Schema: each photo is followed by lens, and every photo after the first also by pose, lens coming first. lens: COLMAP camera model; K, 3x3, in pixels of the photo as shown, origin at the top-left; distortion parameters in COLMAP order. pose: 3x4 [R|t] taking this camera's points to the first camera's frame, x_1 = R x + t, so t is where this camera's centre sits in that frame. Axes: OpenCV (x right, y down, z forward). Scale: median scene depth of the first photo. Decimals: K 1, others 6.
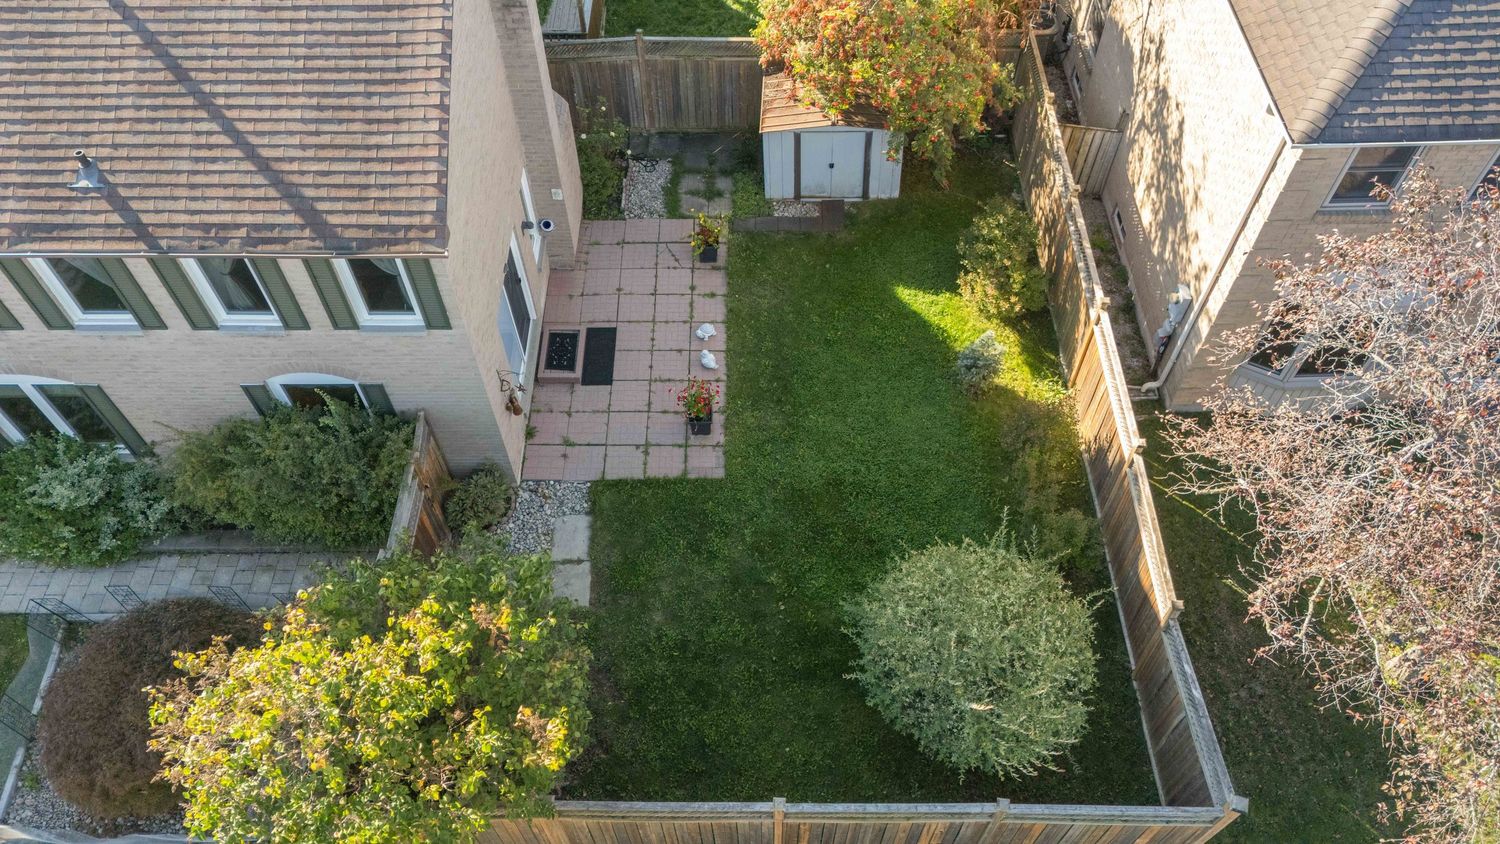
lens RADIAL K [[1096.2, 0, 752.5], [0, 1096.2, 419.9], [0, 0, 1]] dist [0.059309, -0.036646]
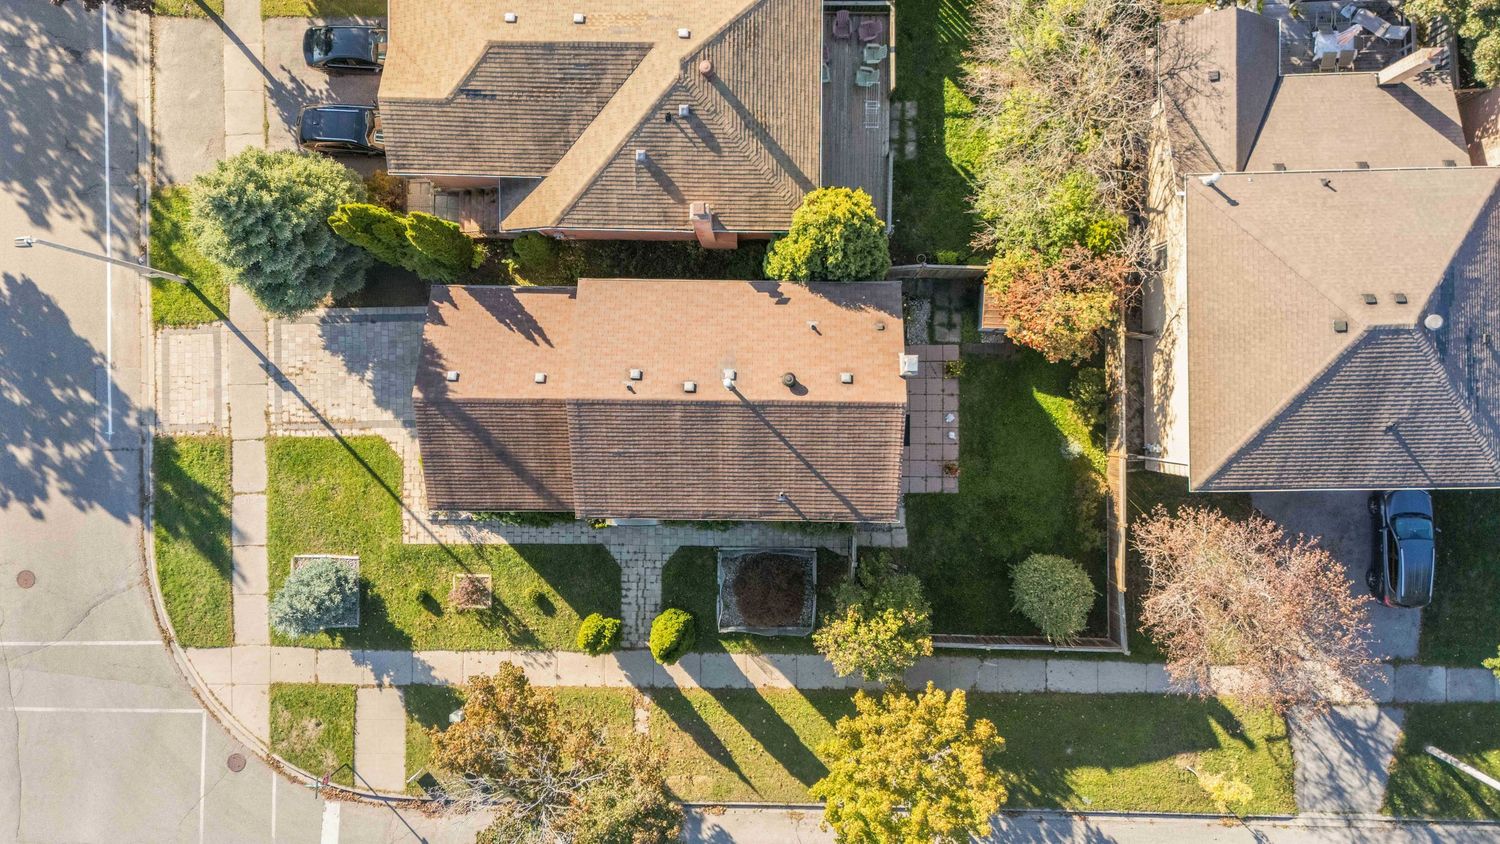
lens RADIAL K [[1122.9, 0, 750.7], [0, 1122.9, 404.7], [0, 0, 1]] dist [0.085354, -0.079798]
pose [[0.999886, 0.008558, -0.012456, -0.572224], [0.000233, 0.815359, 0.578955, -1.947011], [0.015111, -0.578892, 0.815264, -1.190988]]
